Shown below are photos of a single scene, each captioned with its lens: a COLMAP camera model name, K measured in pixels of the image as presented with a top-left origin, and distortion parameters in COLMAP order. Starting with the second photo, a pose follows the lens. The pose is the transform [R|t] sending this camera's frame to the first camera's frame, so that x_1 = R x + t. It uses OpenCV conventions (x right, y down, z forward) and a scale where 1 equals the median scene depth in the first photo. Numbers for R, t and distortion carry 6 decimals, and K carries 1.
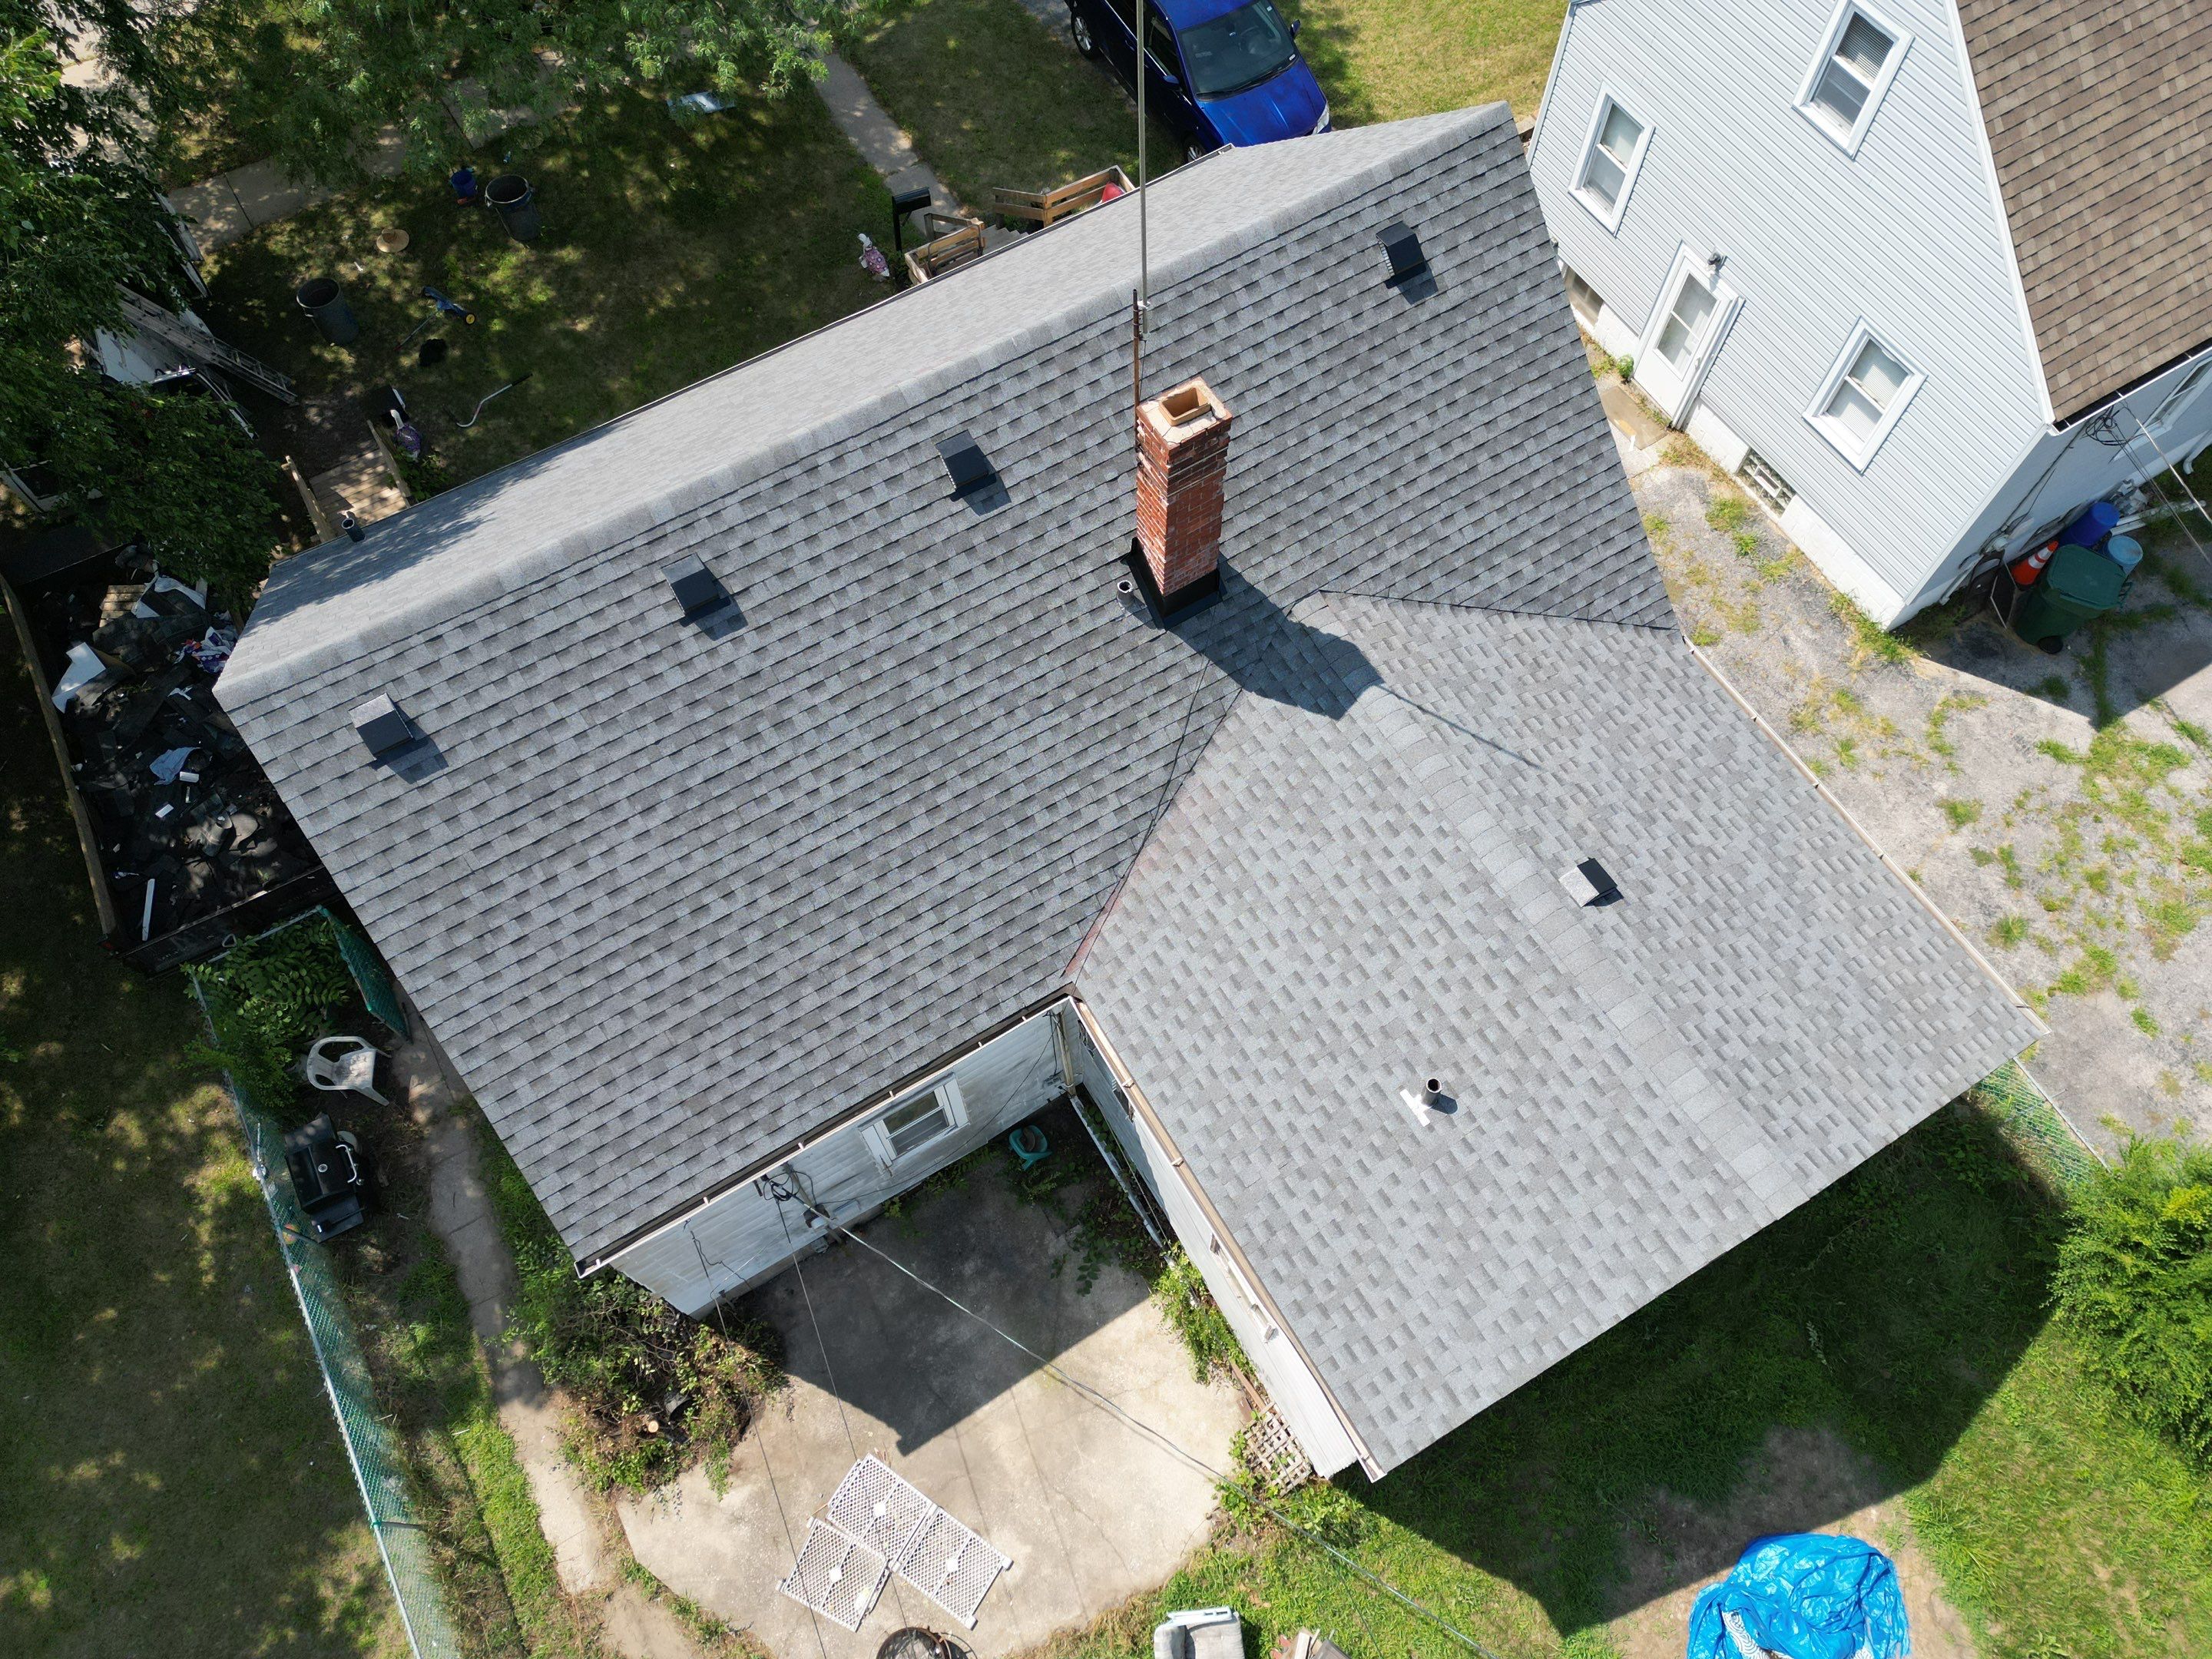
lens RADIAL K [[1570.1, 0, 1111.7], [0, 1570.1, 843.8], [0, 0, 1]] dist [0.069827, -0.031444]
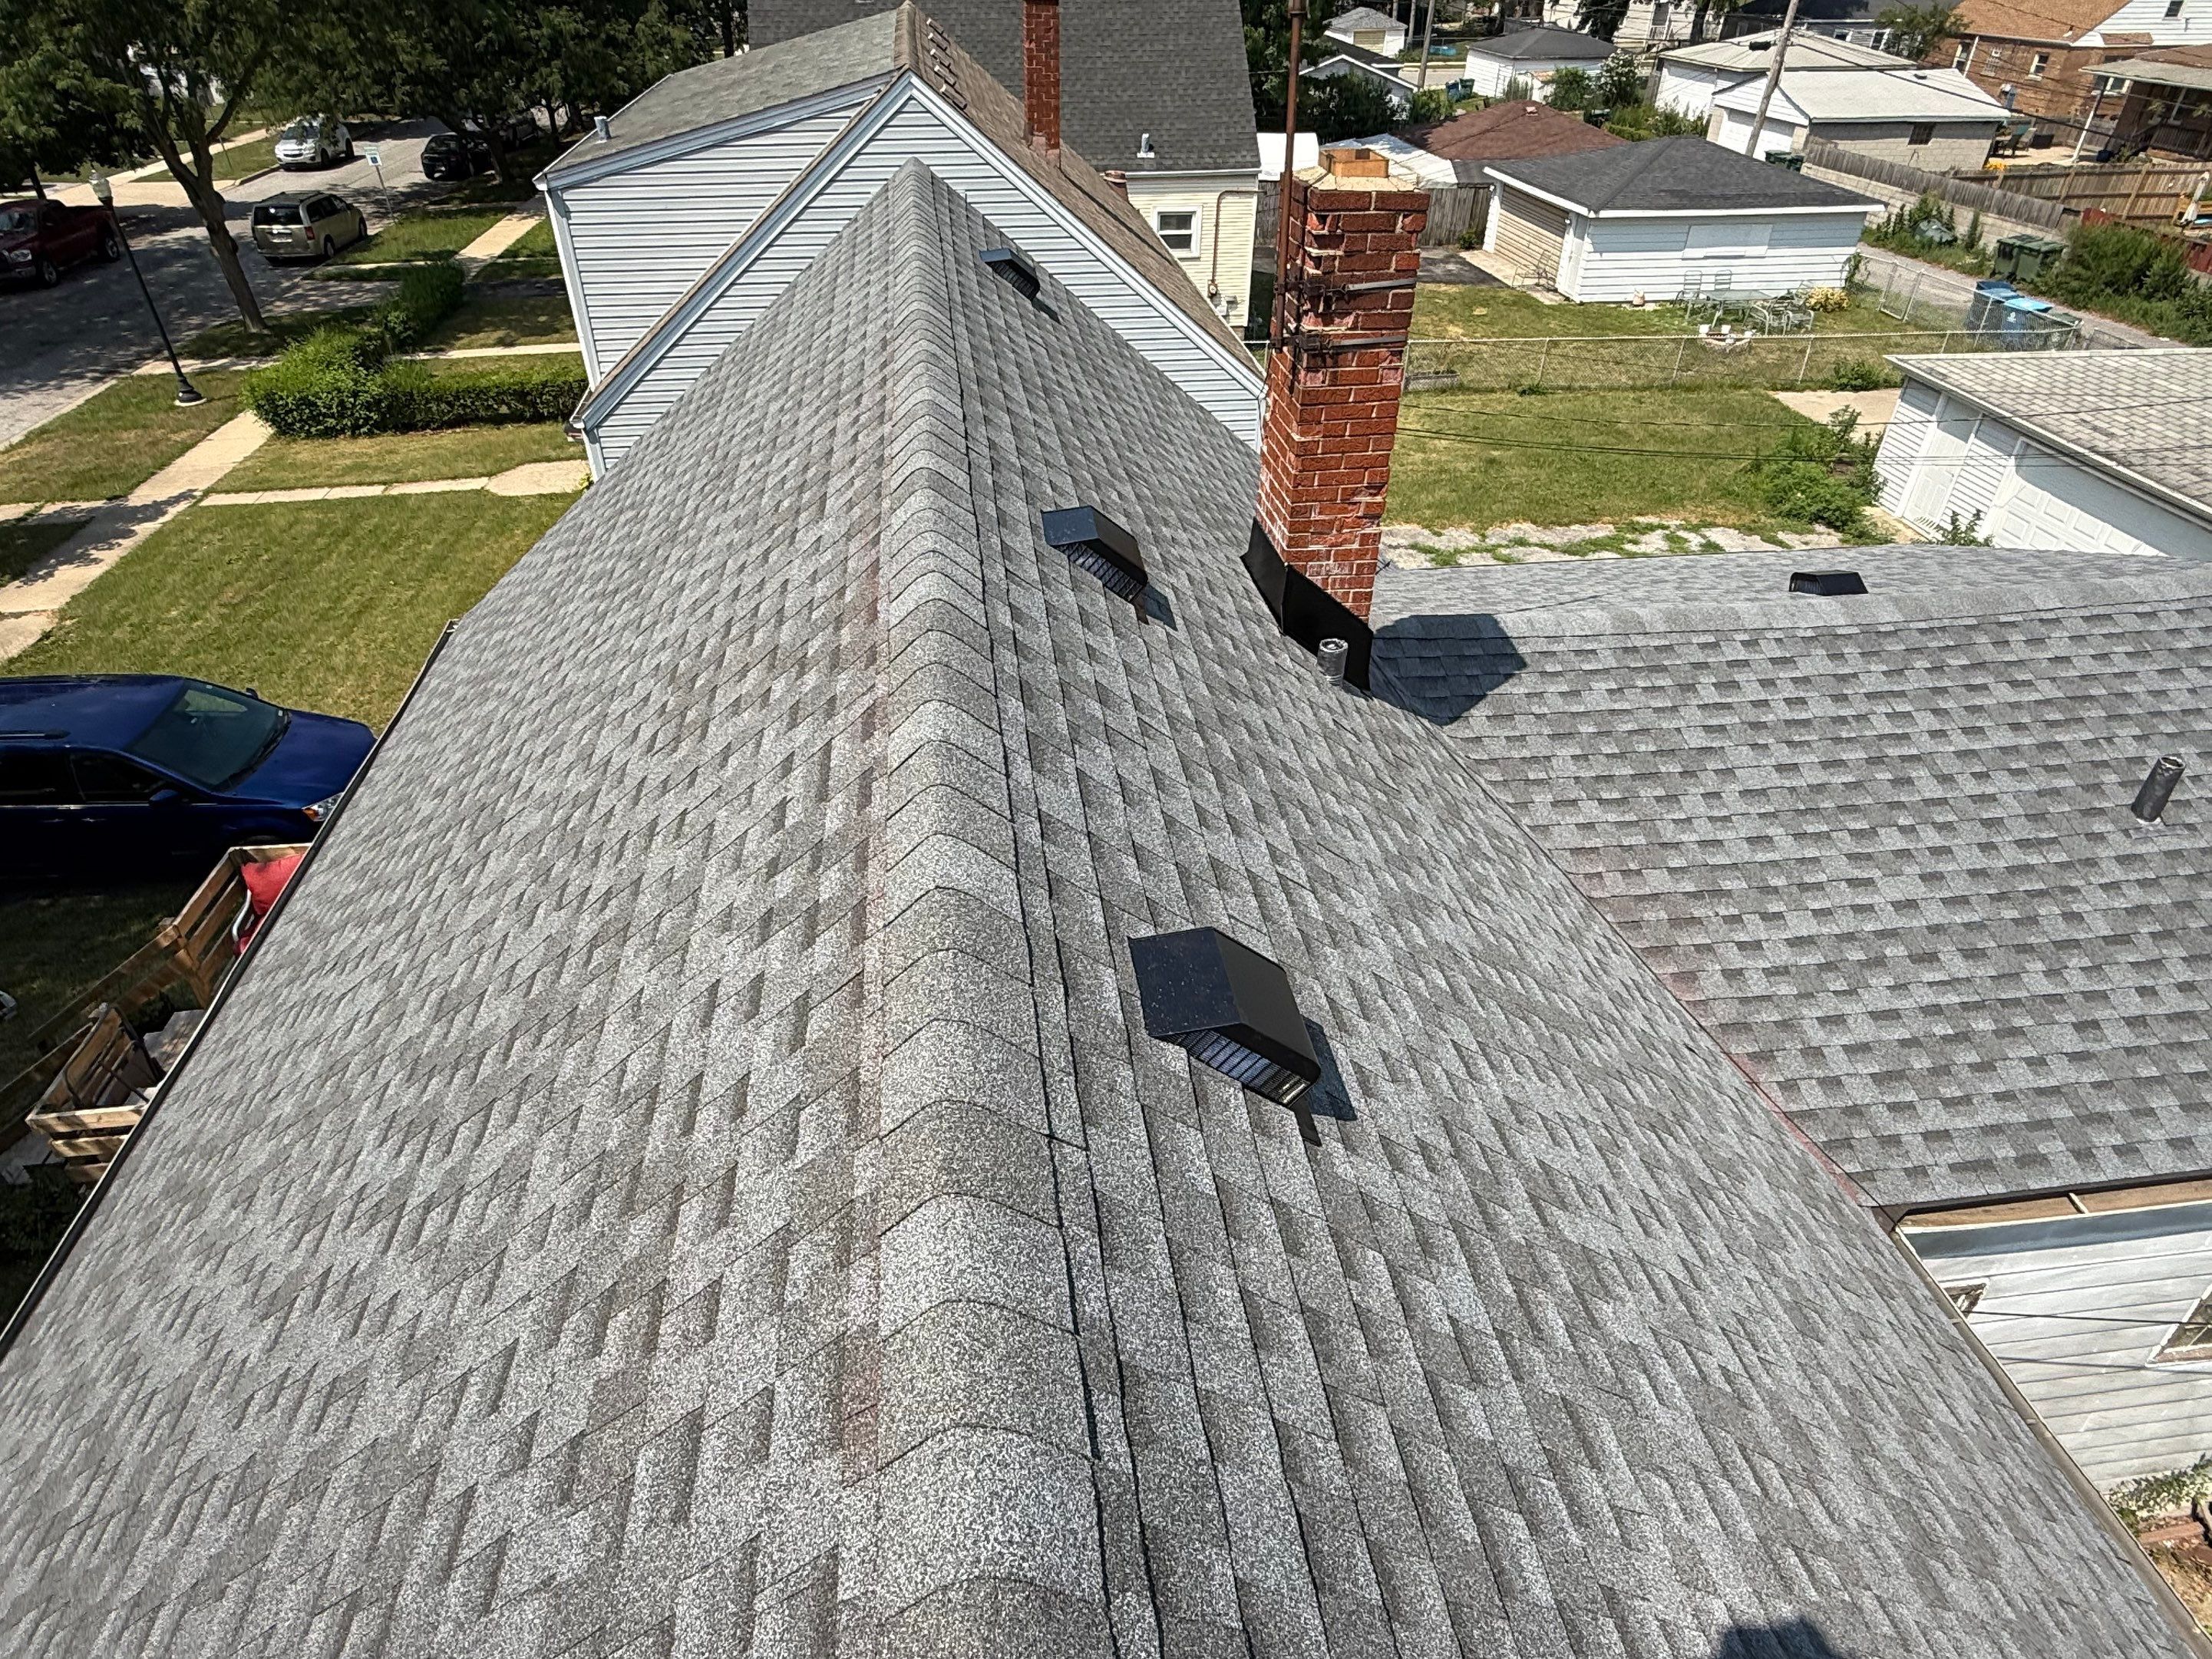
lens RADIAL K [[1304.4, 0, 1098.5], [0, 1304.4, 829.8], [0, 0, 1]] dist [0.004026, 0.000803]
pose [[0.410039, -0.535900, 0.738023, -0.343209], [0.821521, 0.568508, -0.043619, -0.154569], [-0.396197, 0.624187, 0.673364, 0.685035]]
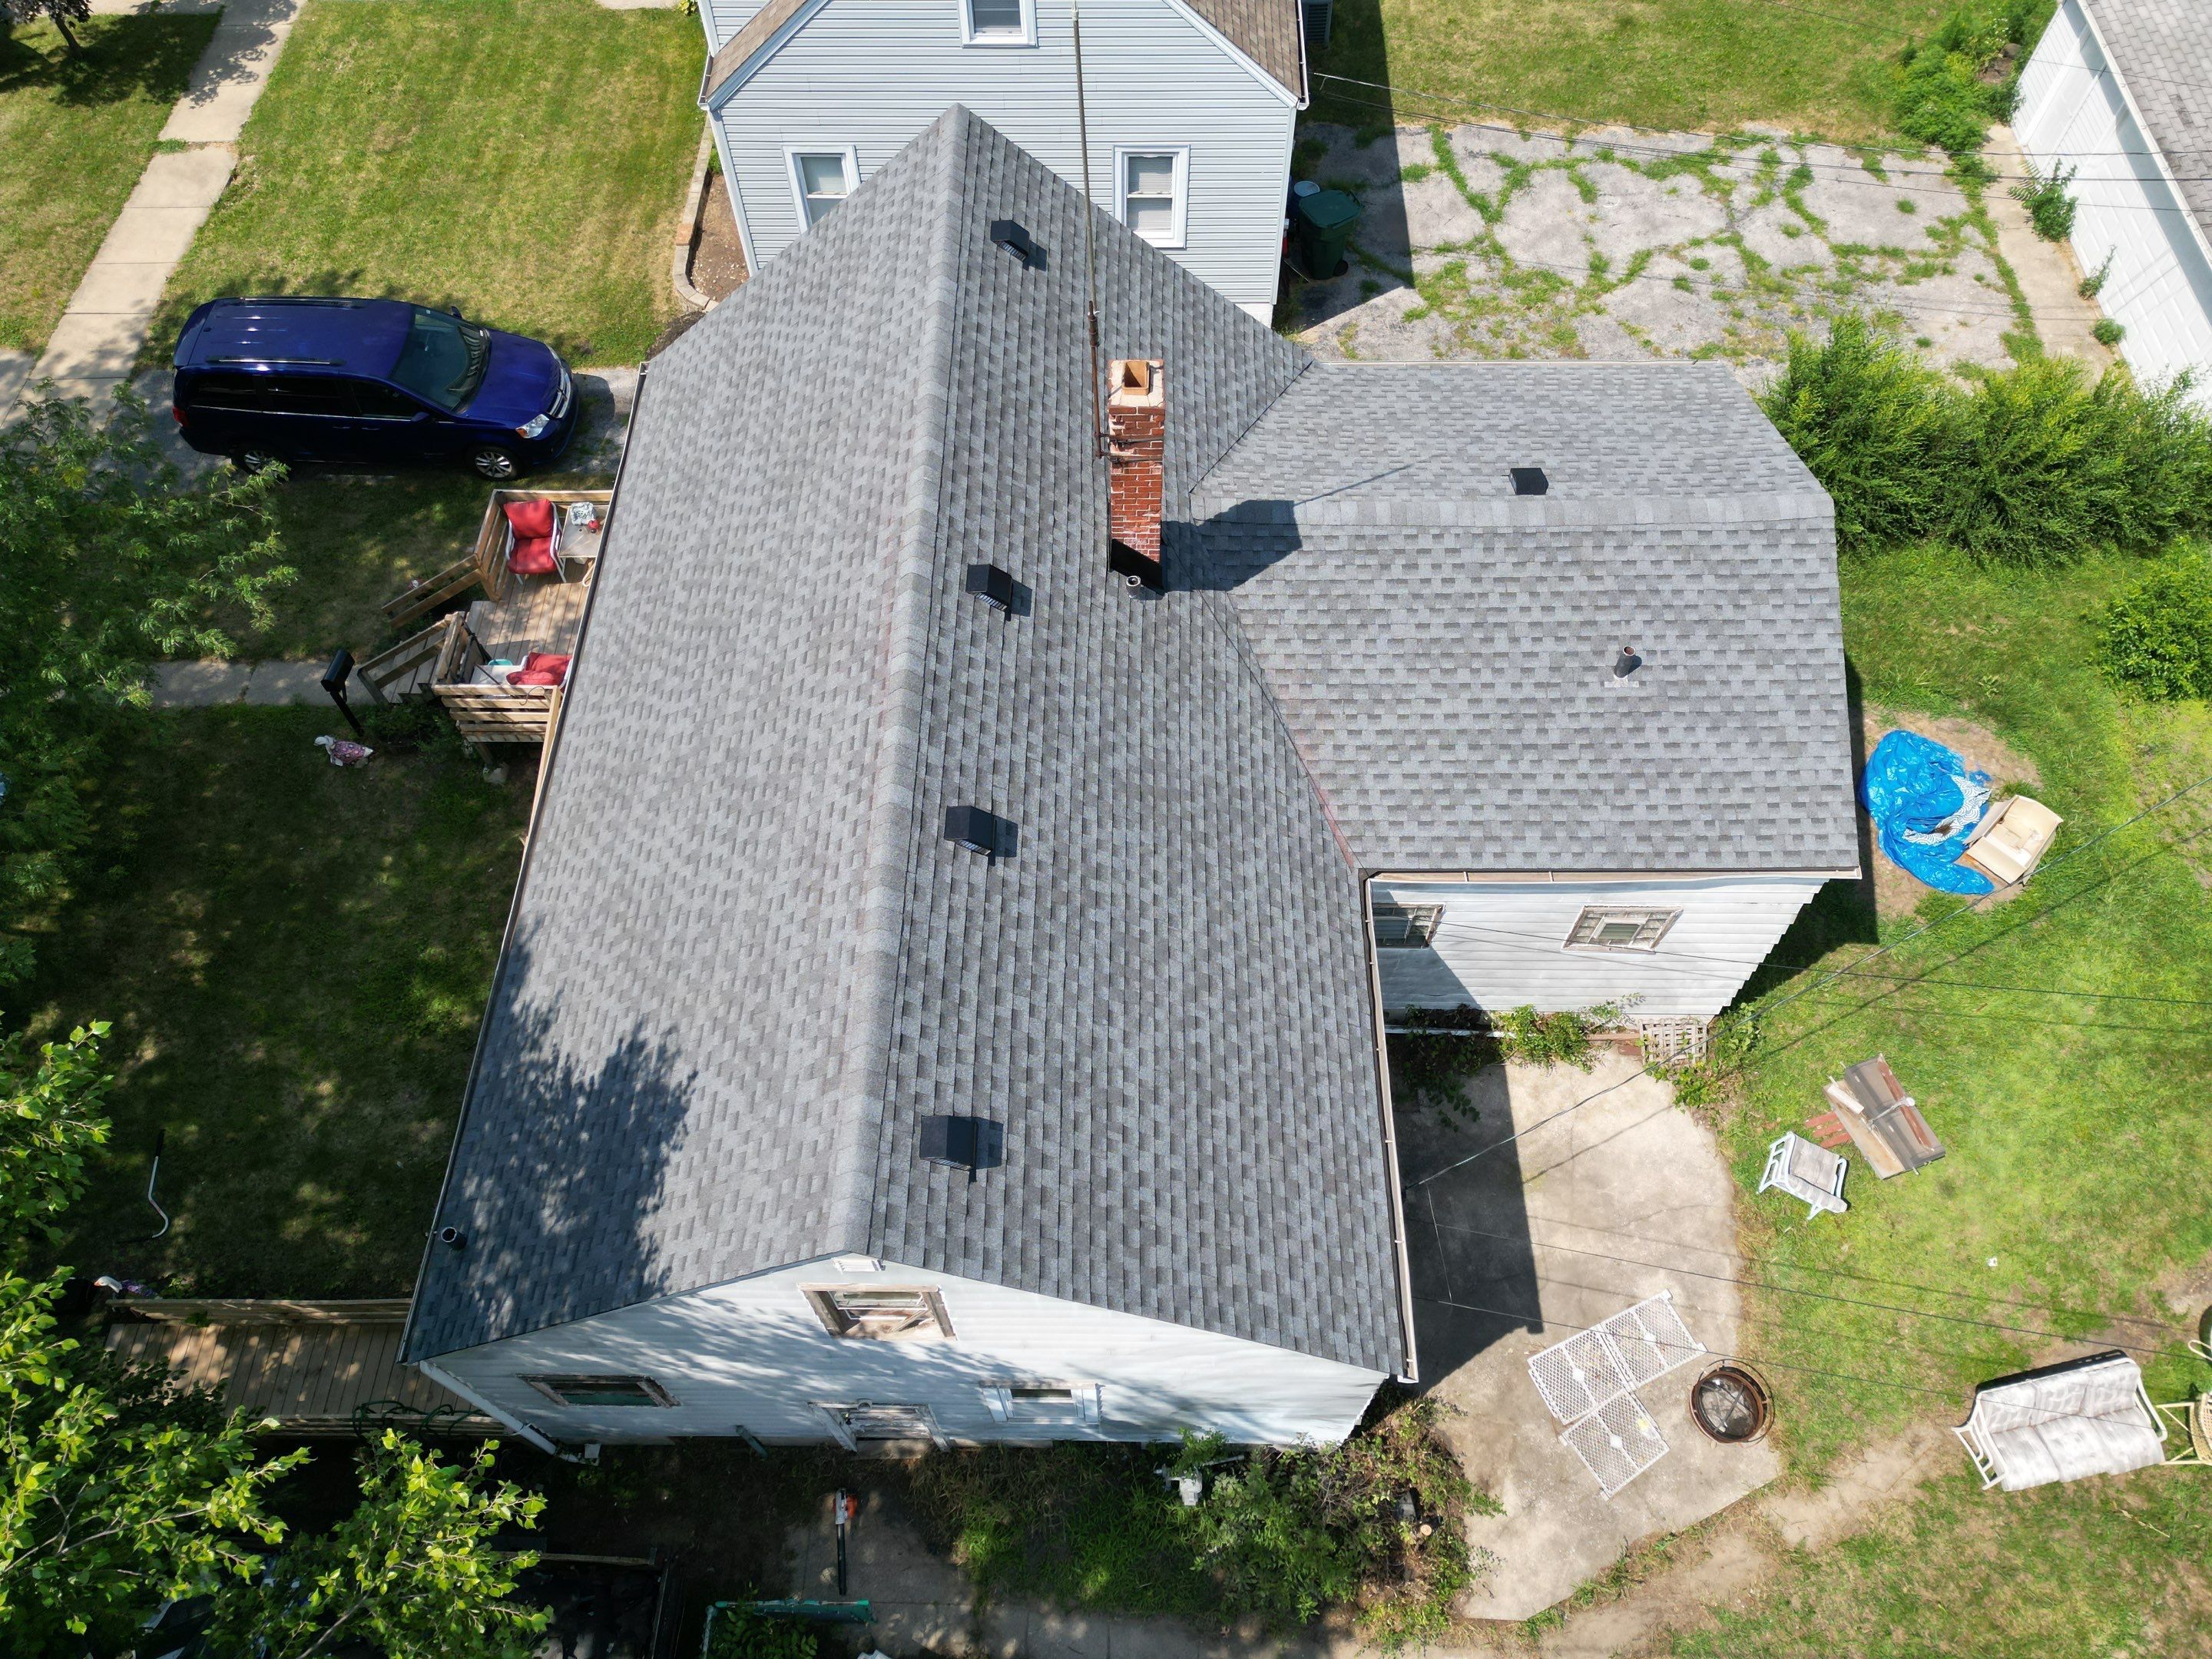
lens RADIAL K [[1570.1, 0, 1129.8], [0, 1570.1, 826.8], [0, 0, 1]] dist [0.069827, -0.031444]
pose [[0.521028, -0.724645, 0.451019, -0.530265], [0.767612, 0.628876, 0.123641, -0.170771], [-0.373231, 0.281788, 0.883909, 0.087143]]
